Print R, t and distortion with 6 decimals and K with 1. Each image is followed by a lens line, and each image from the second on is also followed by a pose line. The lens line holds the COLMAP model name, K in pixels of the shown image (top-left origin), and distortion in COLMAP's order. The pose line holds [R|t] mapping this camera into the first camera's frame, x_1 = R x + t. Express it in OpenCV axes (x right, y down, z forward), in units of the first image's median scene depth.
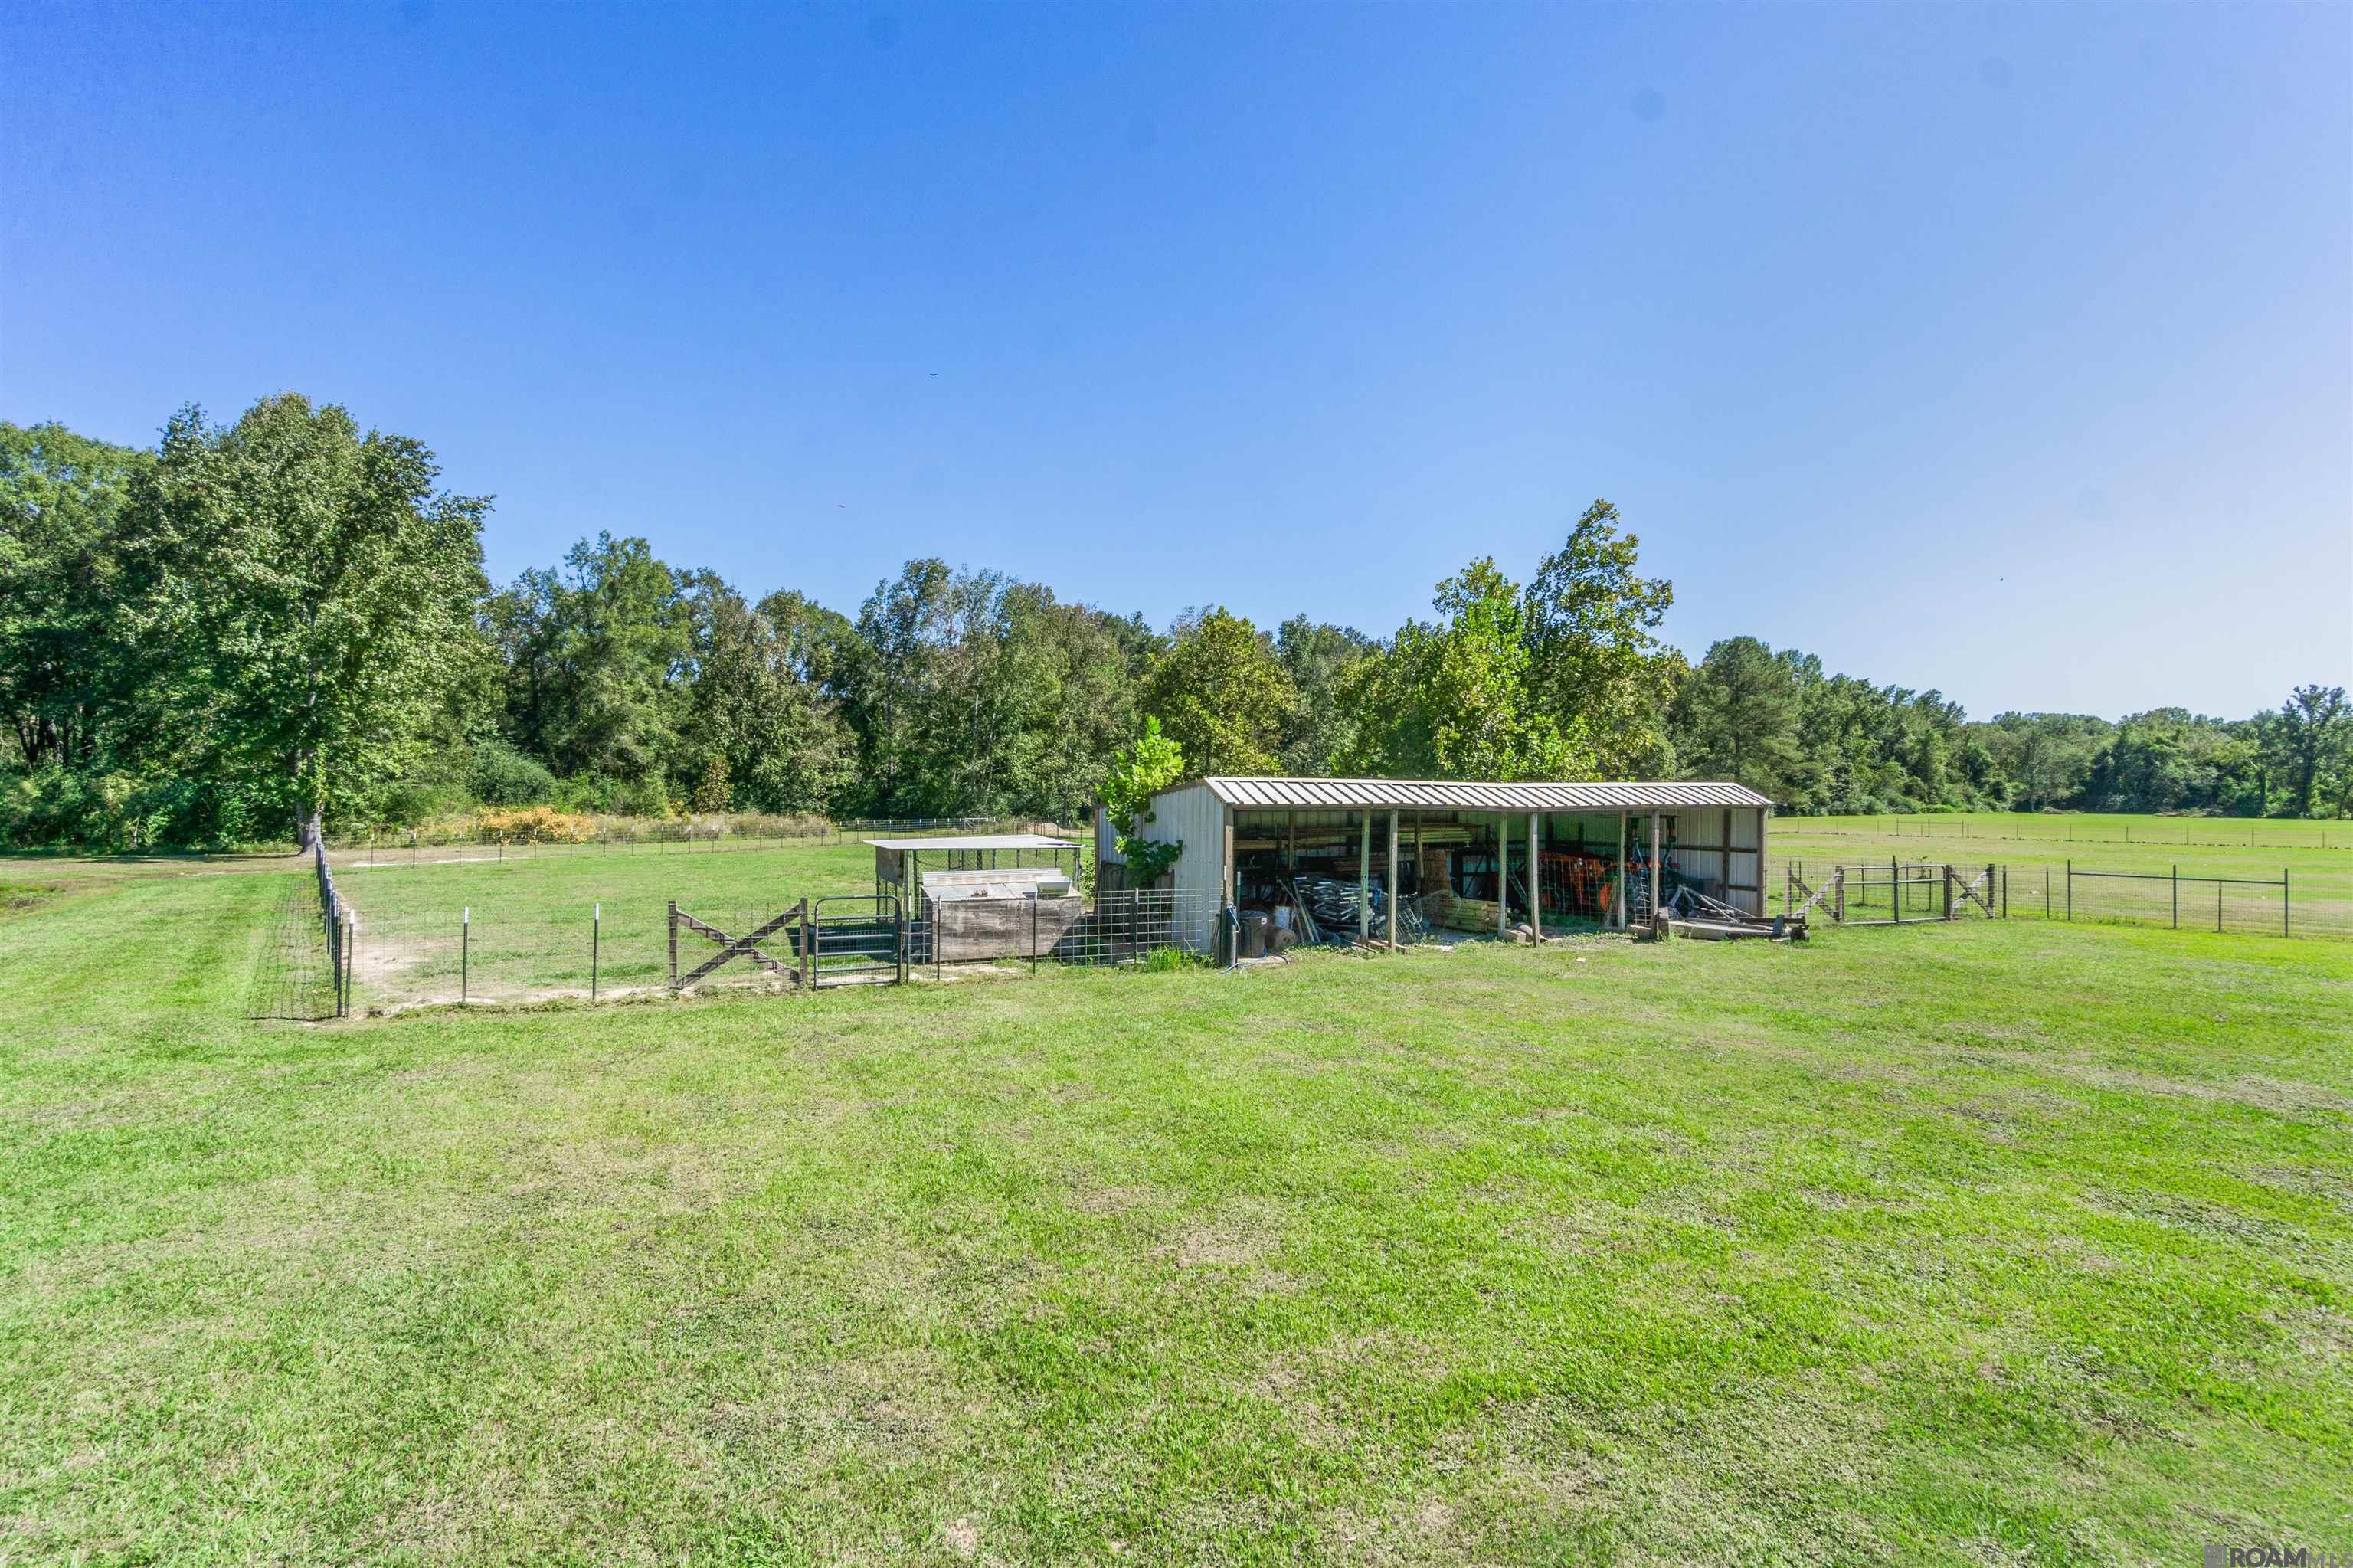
lens RADIAL K [[1025.4, 0, 1189.1], [0, 1025.4, 778.0], [0, 0, 1]] dist [0.012981, -0.000045]
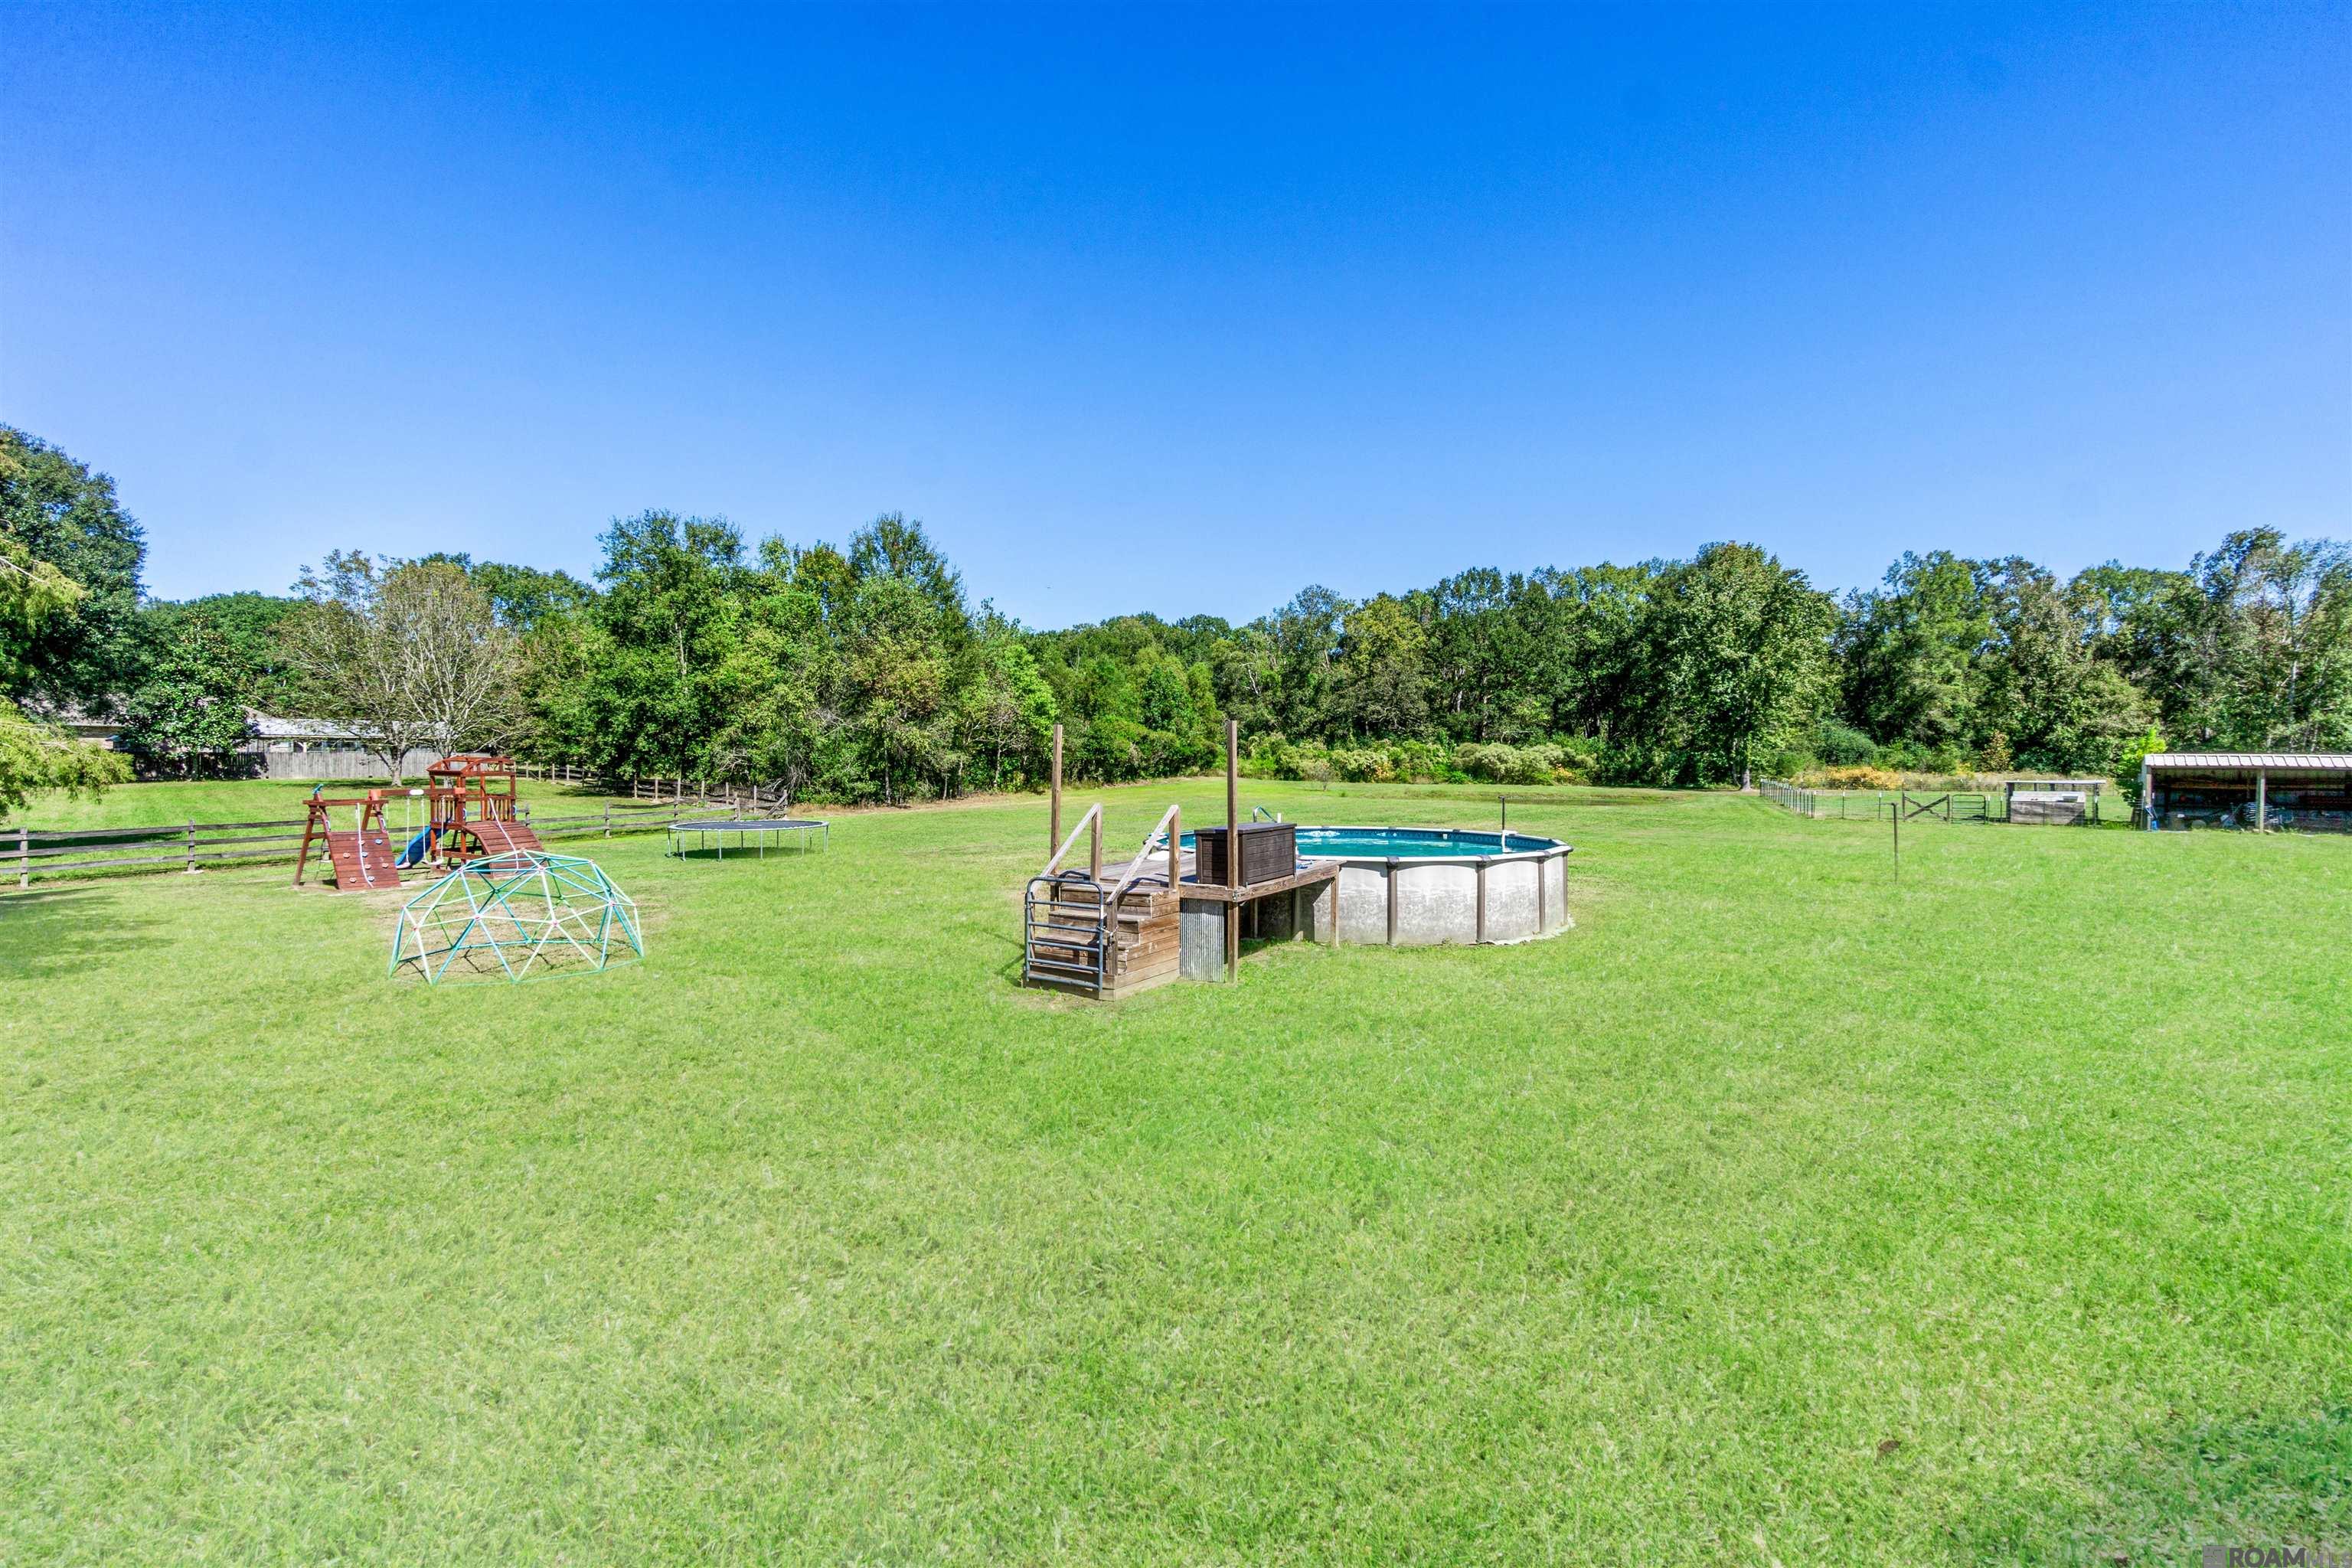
lens RADIAL K [[1025.0, 0, 1181.7], [0, 1025.0, 772.7], [0, 0, 1]] dist [0.012981, -0.000045]
pose [[0.410404, 0.011518, -0.911831, 0.262243], [0.018711, 0.999603, 0.021048, -0.010525], [0.911712, -0.025700, 0.410026, -0.414566]]
